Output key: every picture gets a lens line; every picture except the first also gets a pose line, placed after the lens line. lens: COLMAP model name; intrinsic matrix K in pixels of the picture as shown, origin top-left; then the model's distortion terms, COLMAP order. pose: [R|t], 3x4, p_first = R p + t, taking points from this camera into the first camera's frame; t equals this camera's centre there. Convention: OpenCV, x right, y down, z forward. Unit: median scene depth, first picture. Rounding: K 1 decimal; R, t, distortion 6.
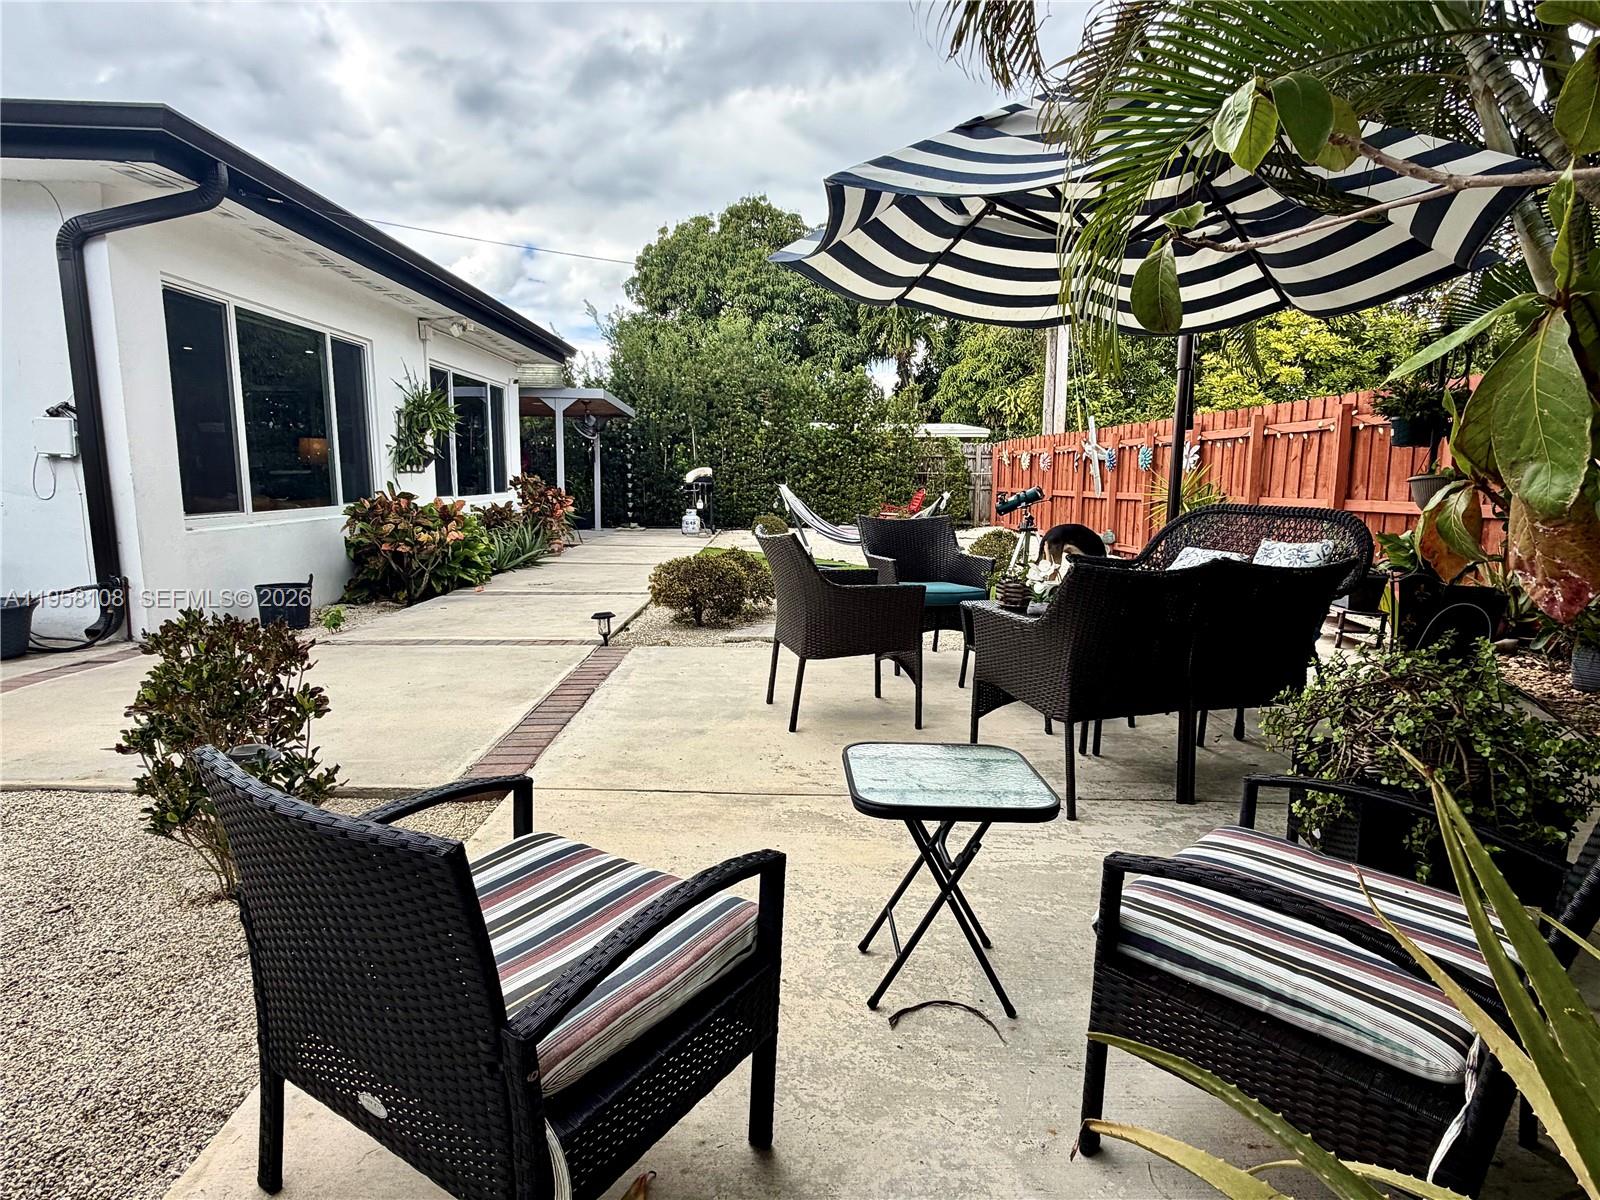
lens RADIAL K [[876.6, 0, 800.0], [0, 876.6, 600.0], [0, 0, 1]] dist [0.006083, 0.000537]
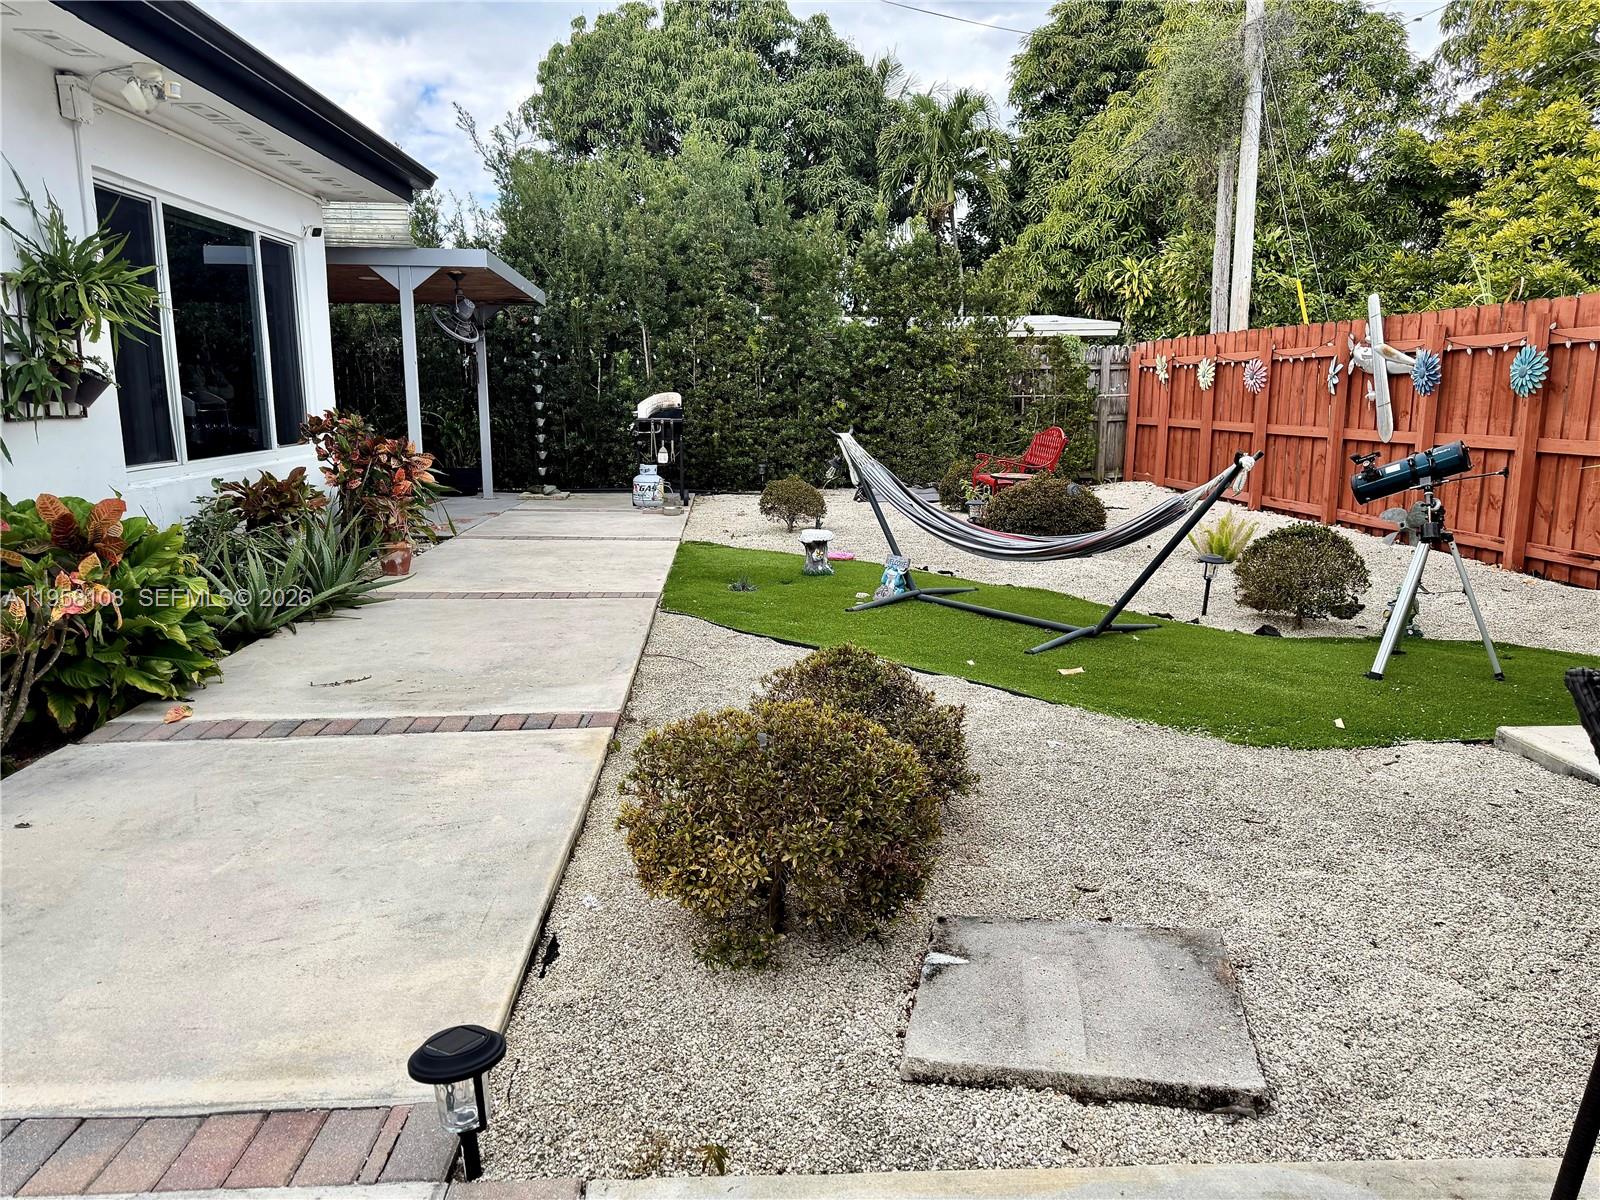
lens RADIAL K [[1123.5, 0, 800.0], [0, 1123.5, 600.0], [0, 0, 1]] dist [0.134218, -0.192283]
pose [[0.999411, -0.013358, 0.031616, -0.042400], [0.012009, 0.999025, 0.042484, -0.039127], [-0.032152, -0.042080, 0.998597, 0.212766]]
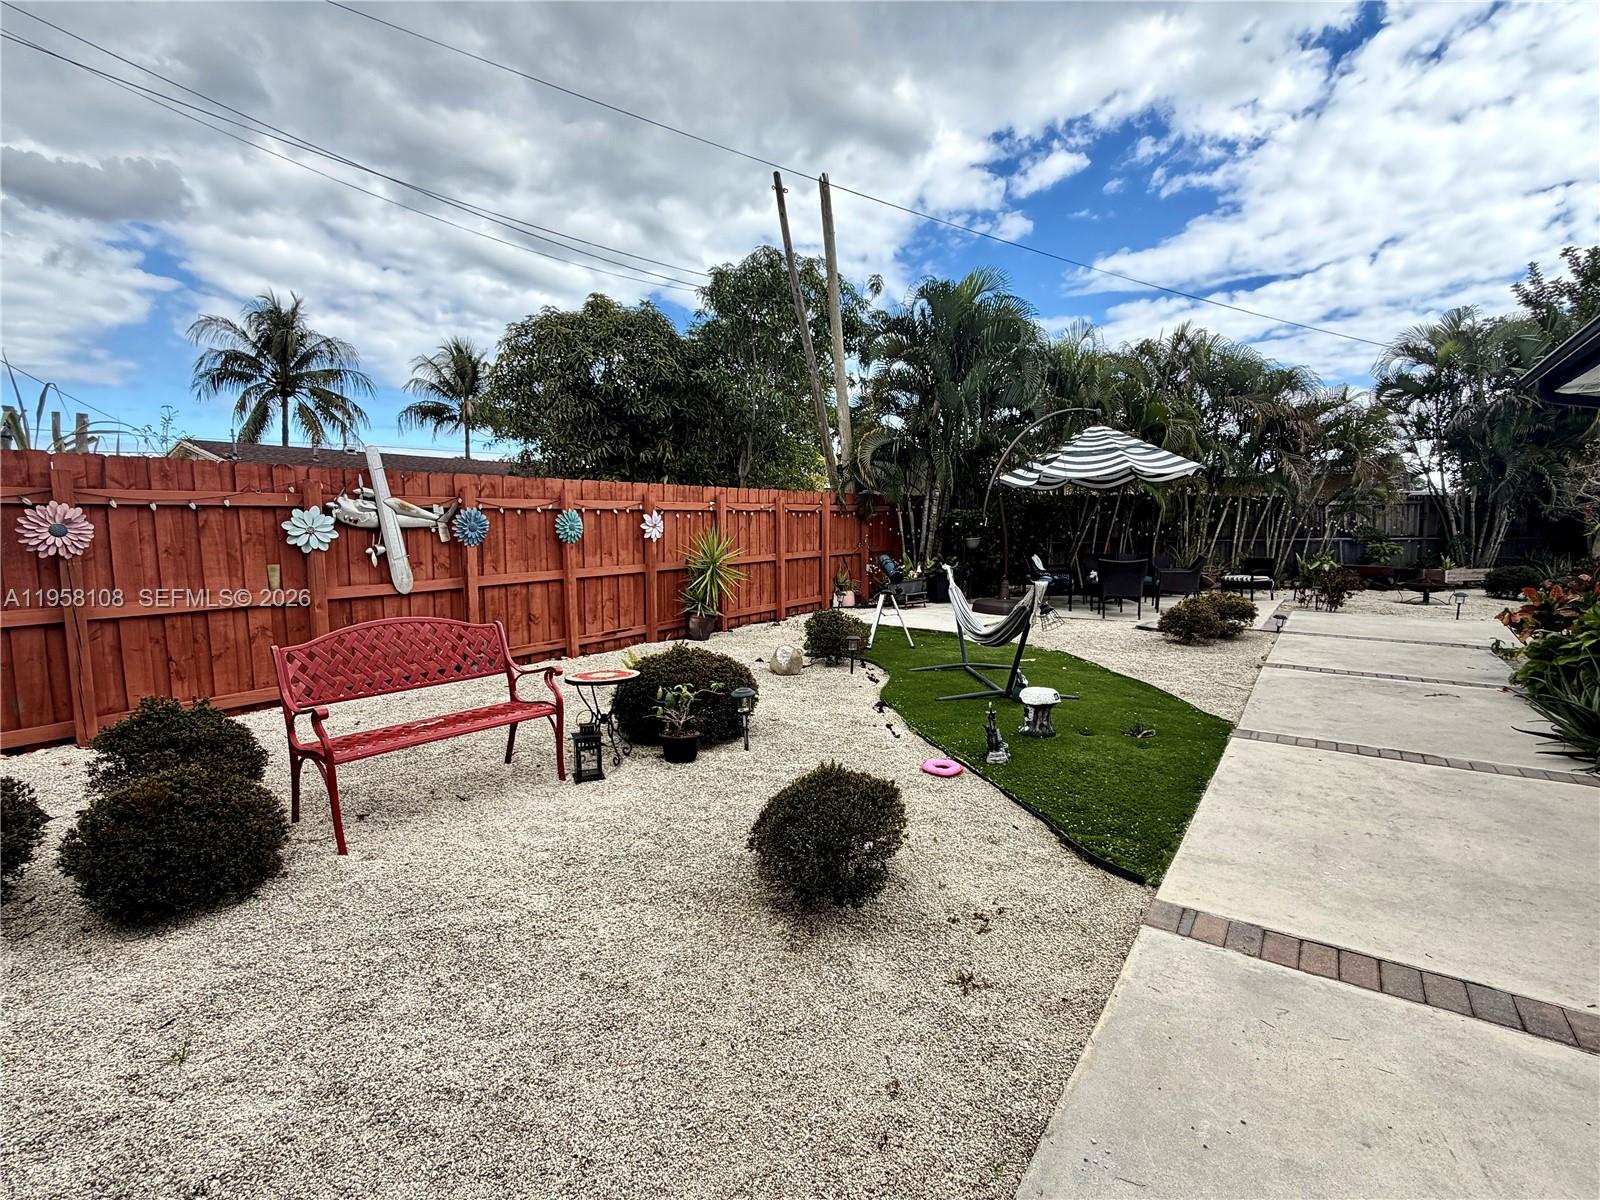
lens RADIAL K [[737.4, 0, 795.0], [0, 737.4, 597.1], [0, 0, 1]] dist [-0.002203, -0.000126]
pose [[-0.793086, -0.066107, 0.605512, -0.113127], [0.085532, 0.972157, 0.218164, -0.147431], [-0.603075, 0.224814, -0.765350, 0.910193]]
